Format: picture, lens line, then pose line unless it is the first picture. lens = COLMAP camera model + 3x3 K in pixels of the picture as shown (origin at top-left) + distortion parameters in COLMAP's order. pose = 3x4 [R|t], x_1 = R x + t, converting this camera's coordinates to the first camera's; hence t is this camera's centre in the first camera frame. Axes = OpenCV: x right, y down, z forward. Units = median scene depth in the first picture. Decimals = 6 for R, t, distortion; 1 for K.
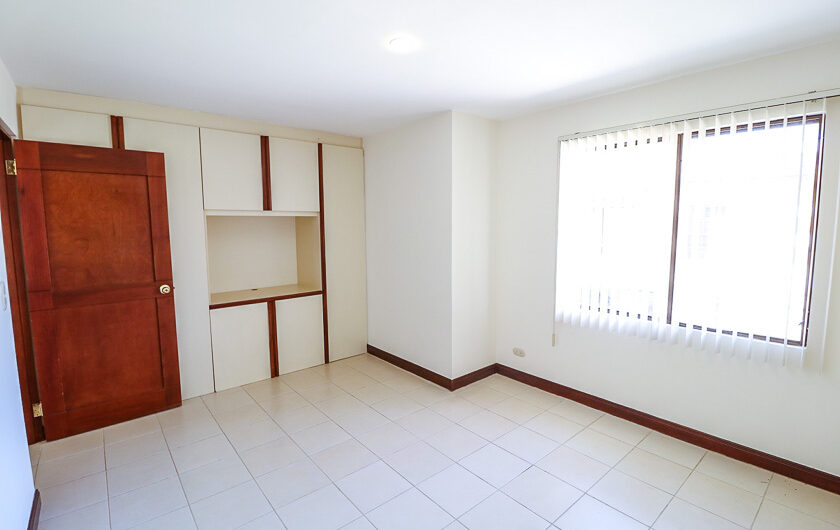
lens RADIAL K [[388.4, 0, 427.2], [0, 388.4, 262.4], [0, 0, 1]] dist [-0.004618, -0.009711]
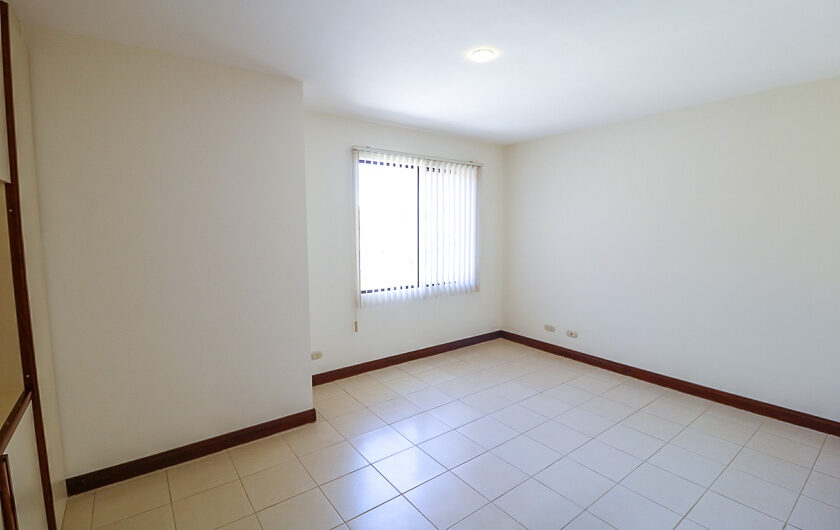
lens RADIAL K [[388.4, 0, 427.2], [0, 388.4, 262.4], [0, 0, 1]] dist [-0.004618, -0.009711]
pose [[0.067021, -0.092650, 0.993441, -0.902462], [0.103531, 0.990950, 0.085433, -0.069059], [-0.992366, 0.097126, 0.076007, 0.828777]]
